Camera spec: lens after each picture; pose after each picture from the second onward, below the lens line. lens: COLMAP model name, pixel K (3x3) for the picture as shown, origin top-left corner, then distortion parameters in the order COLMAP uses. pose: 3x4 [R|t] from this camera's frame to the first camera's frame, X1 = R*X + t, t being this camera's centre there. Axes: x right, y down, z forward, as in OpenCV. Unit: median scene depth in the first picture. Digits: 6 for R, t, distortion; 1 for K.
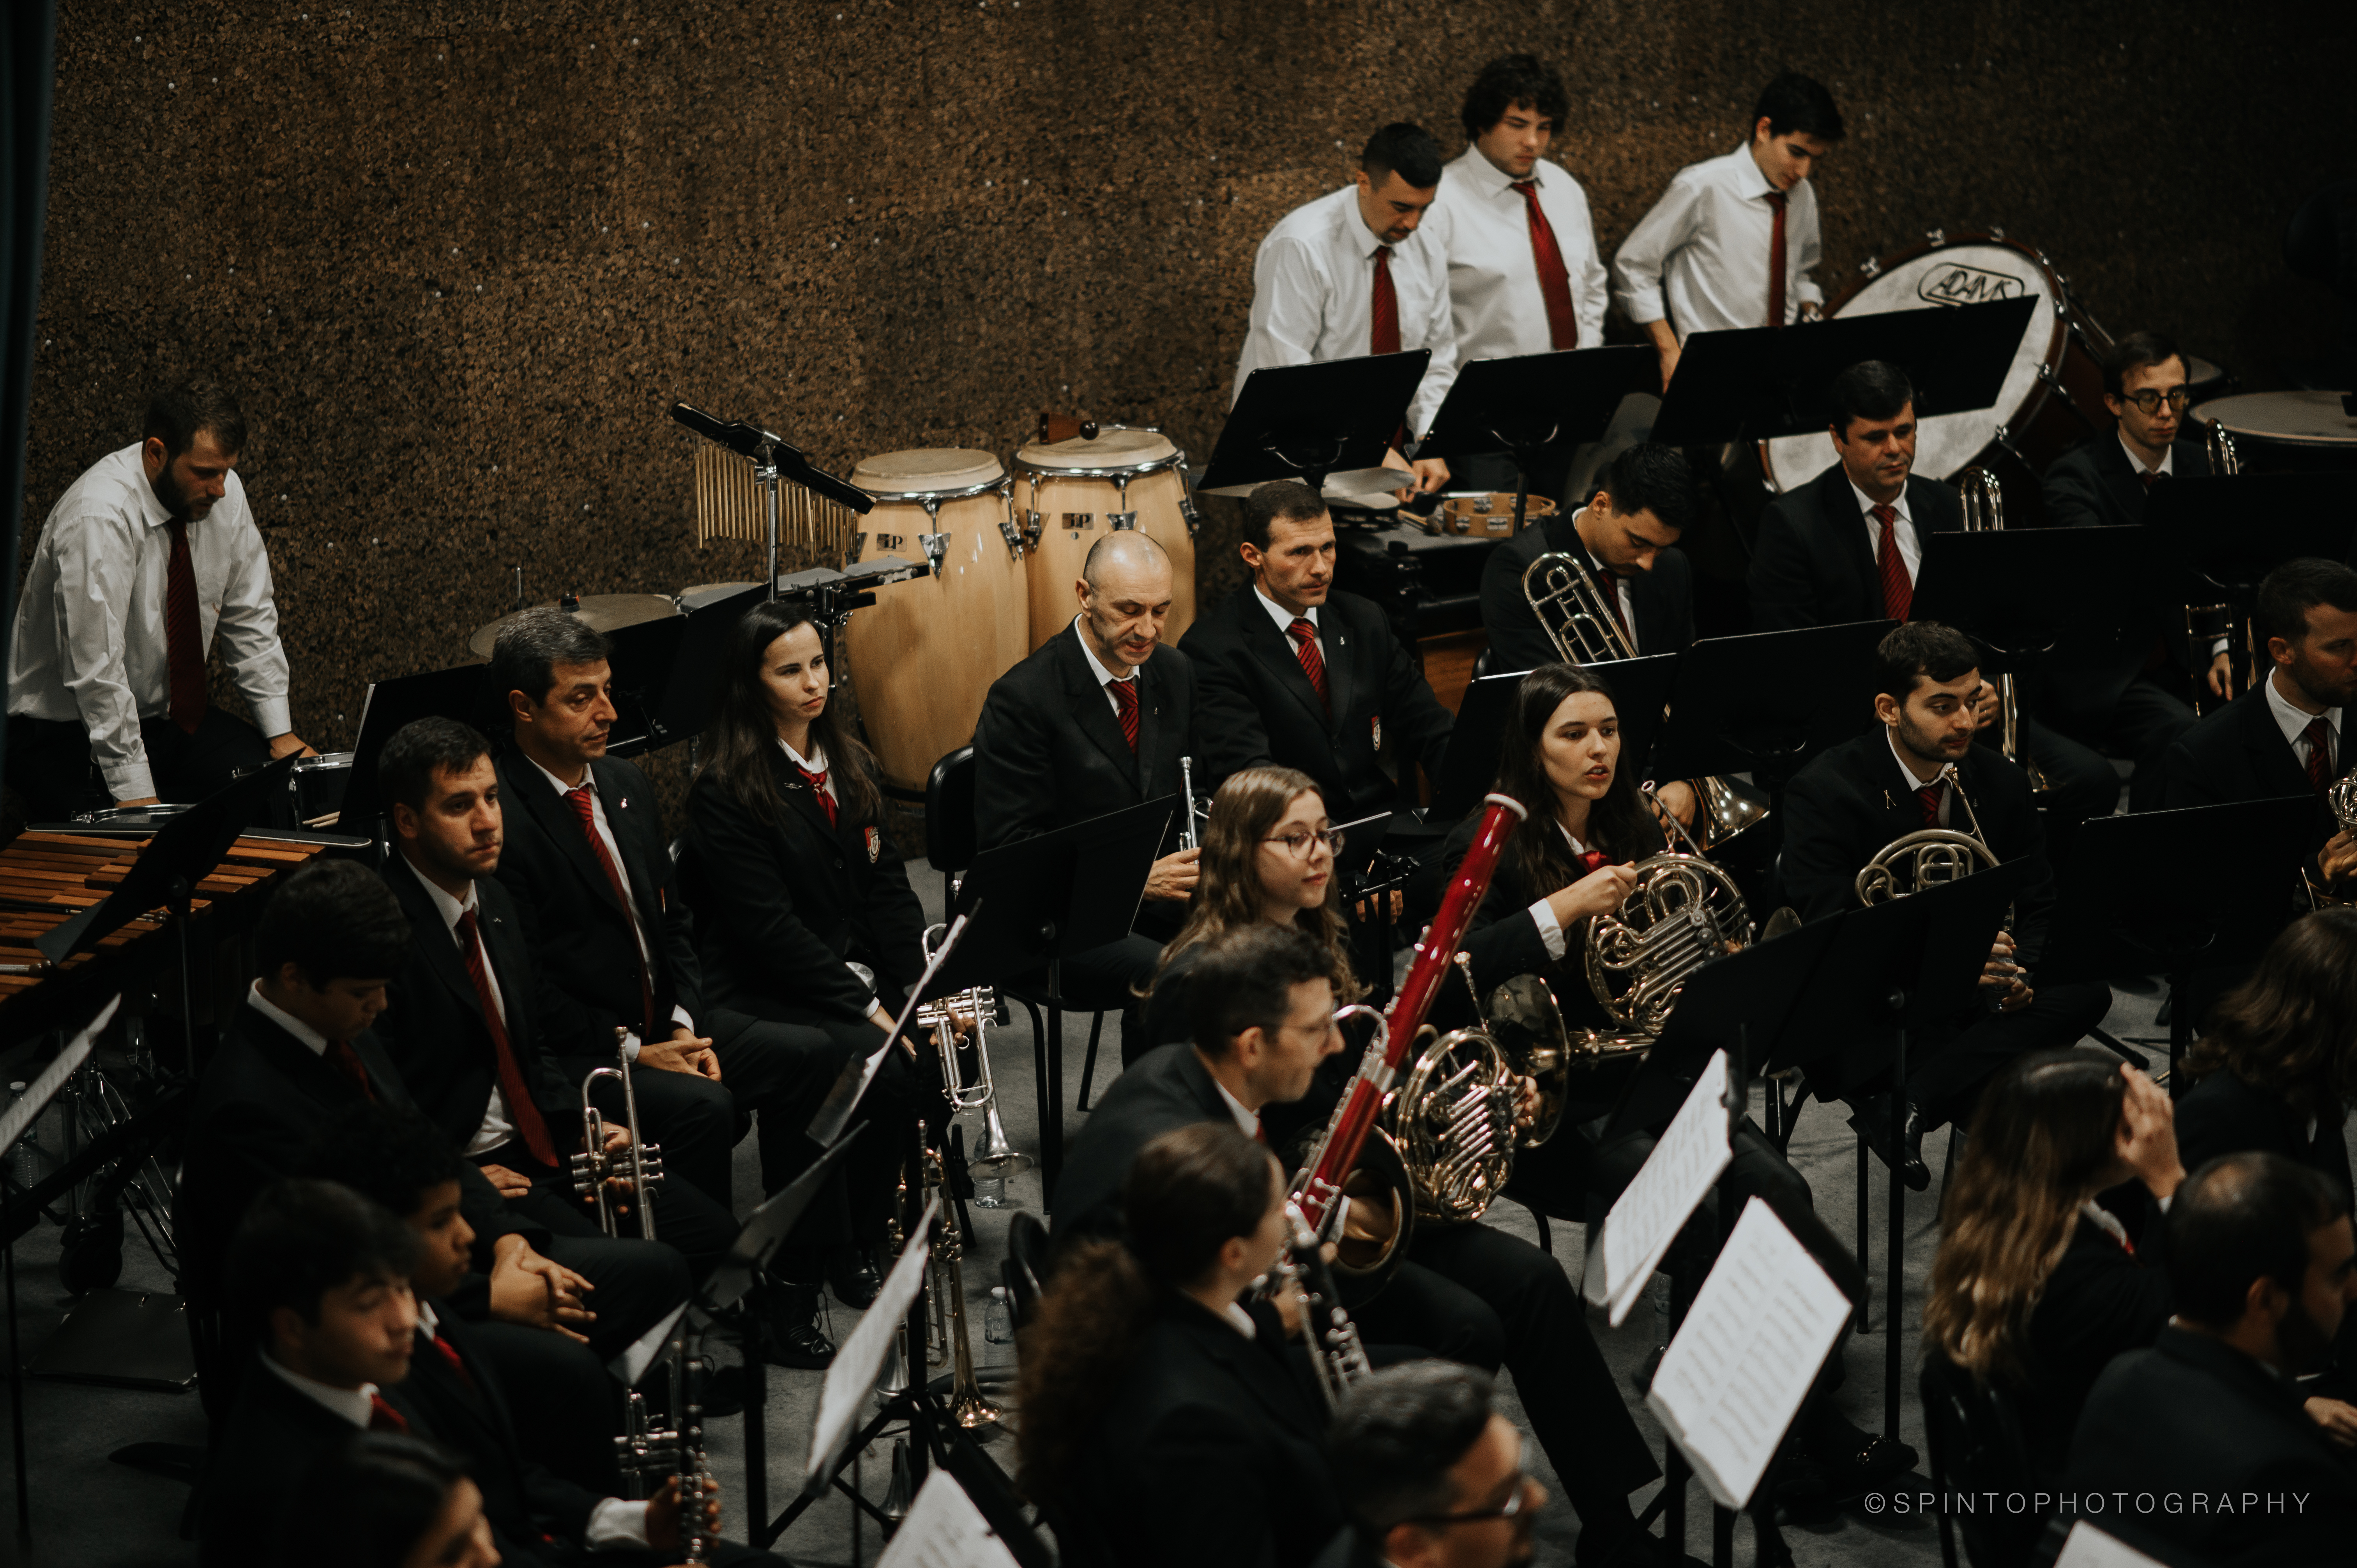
lens RADIAL K [[5586.7, 0, 1178.5], [0, 5586.7, 784.0], [0, 0, 1]] dist [0.041564, 0.238036]
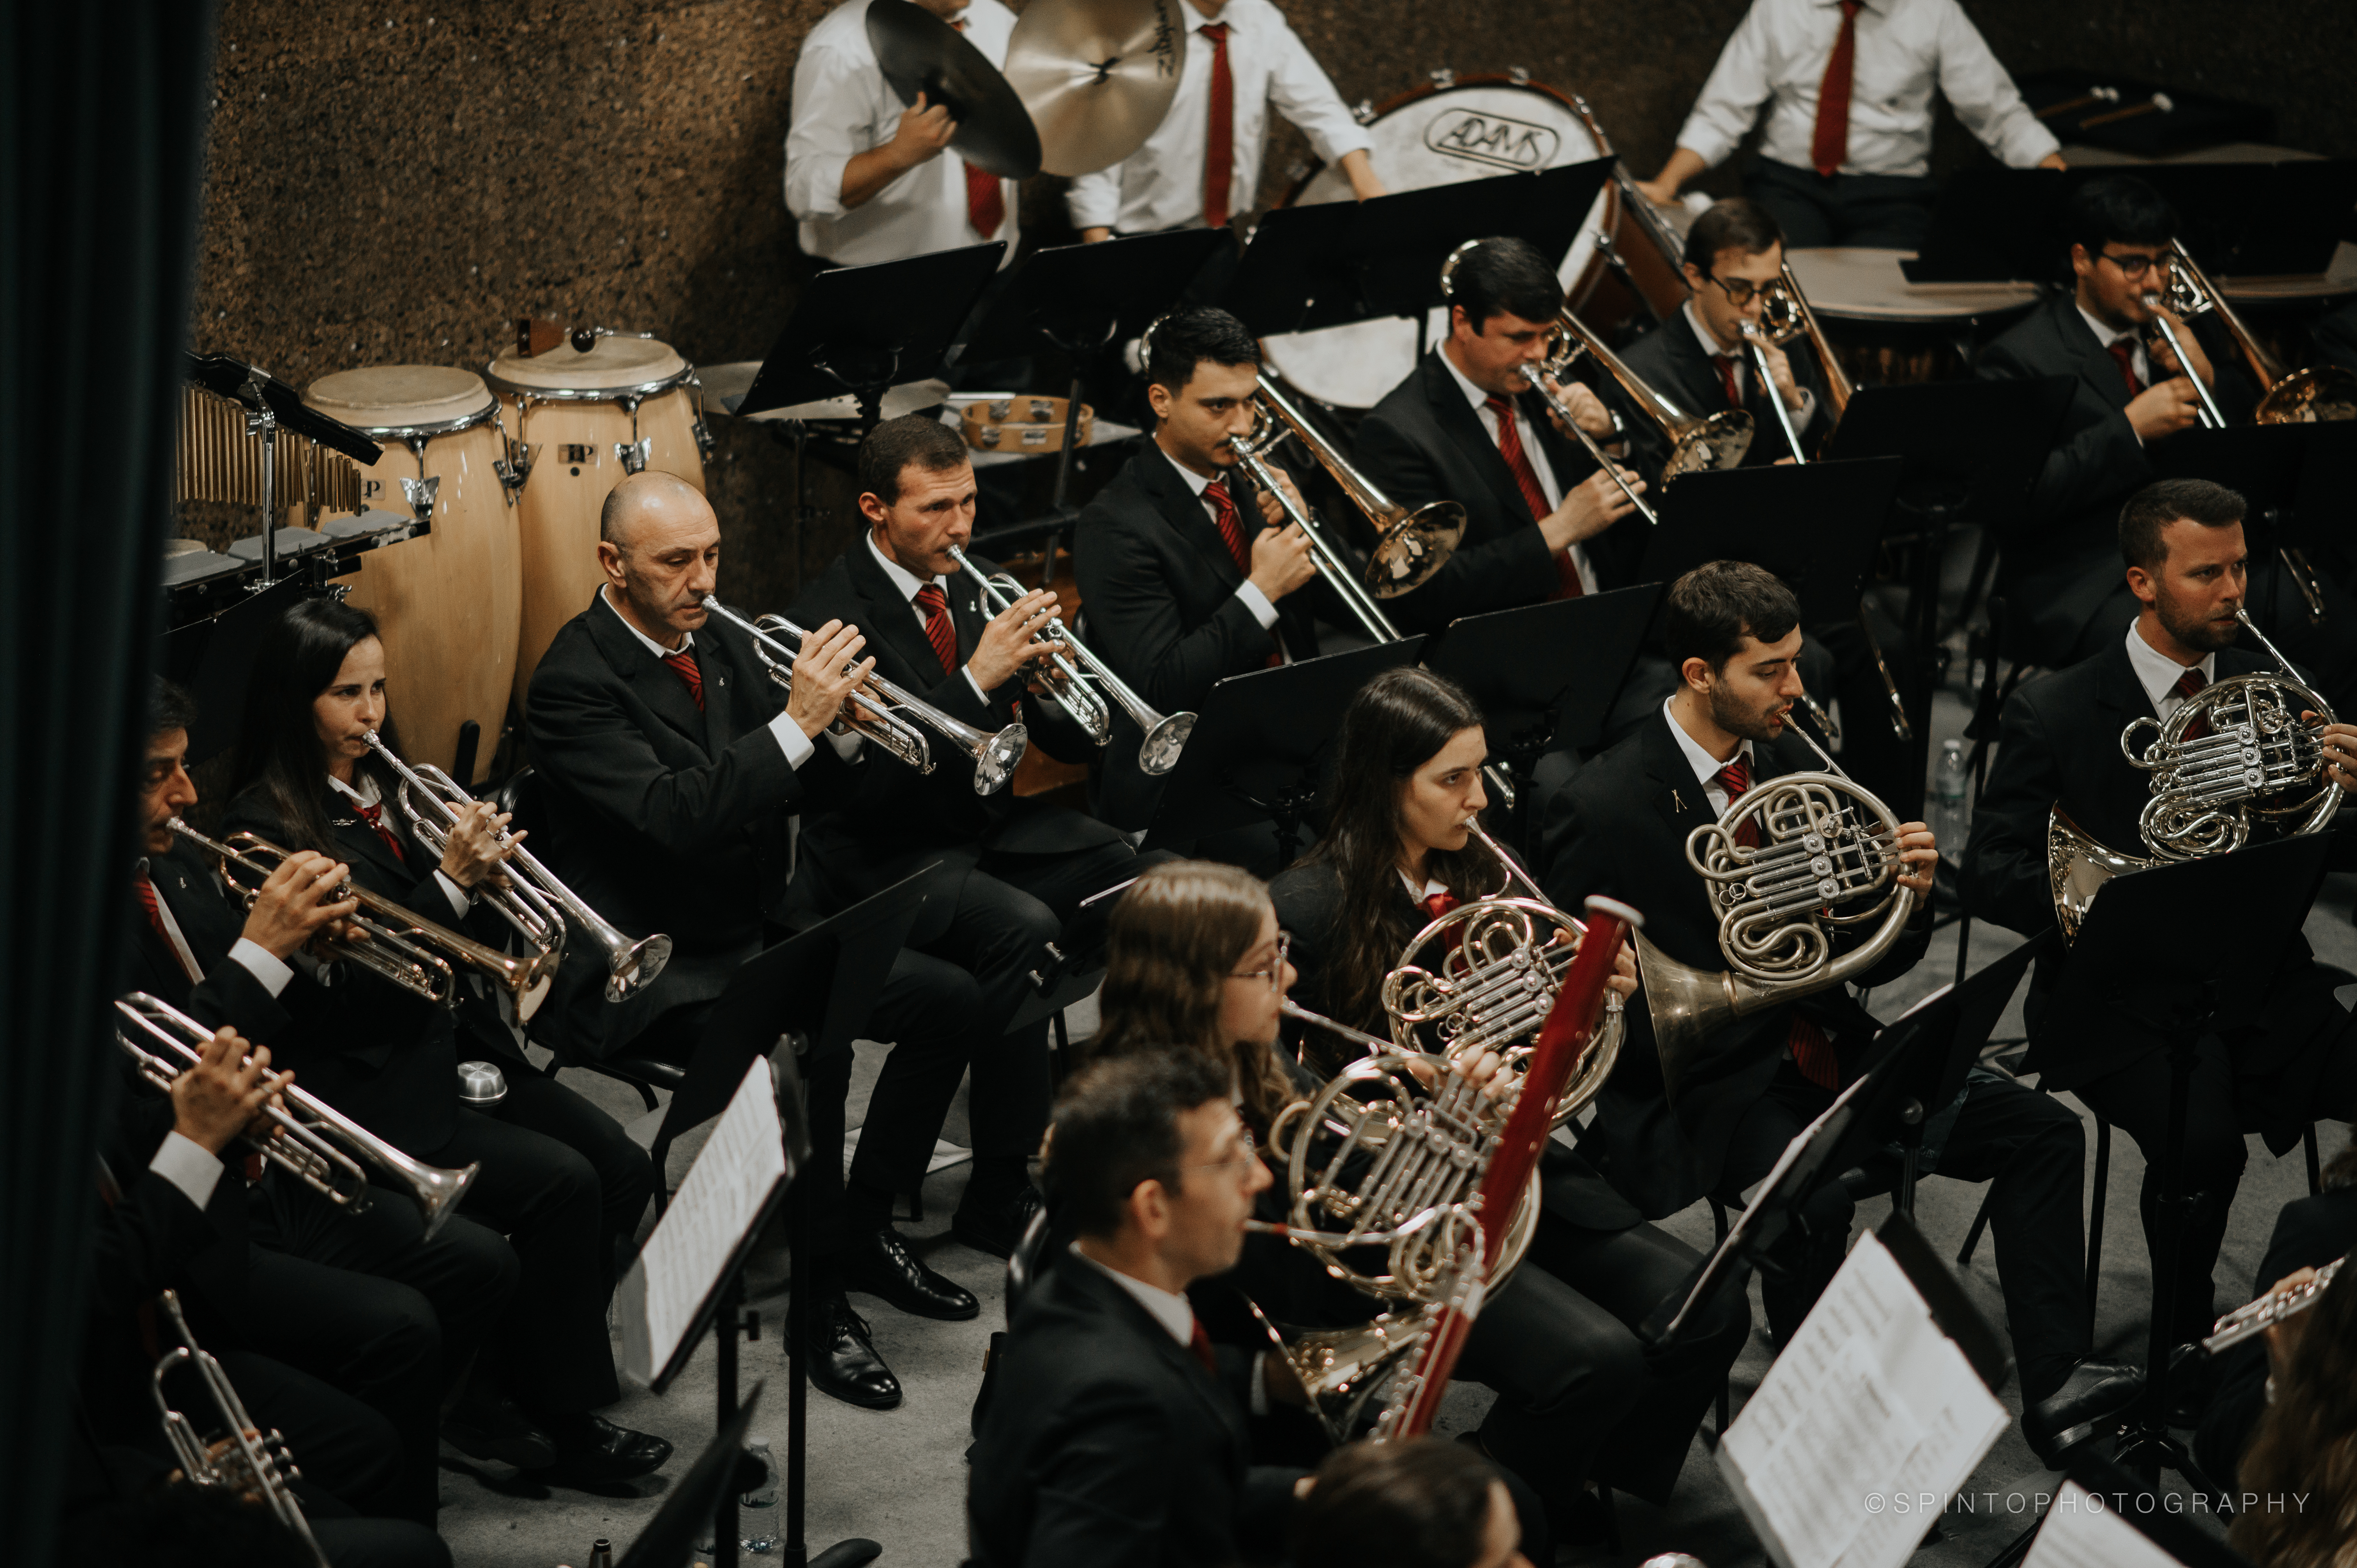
lens RADIAL K [[5586.7, 0, 1178.5], [0, 5586.7, 784.0], [0, 0, 1]] dist [0.041564, 0.238036]
pose [[0.974213, -0.030361, 0.223579, -0.107395], [0.018528, 0.998324, 0.054835, -0.038743], [-0.224869, -0.049279, 0.973142, 0.168393]]
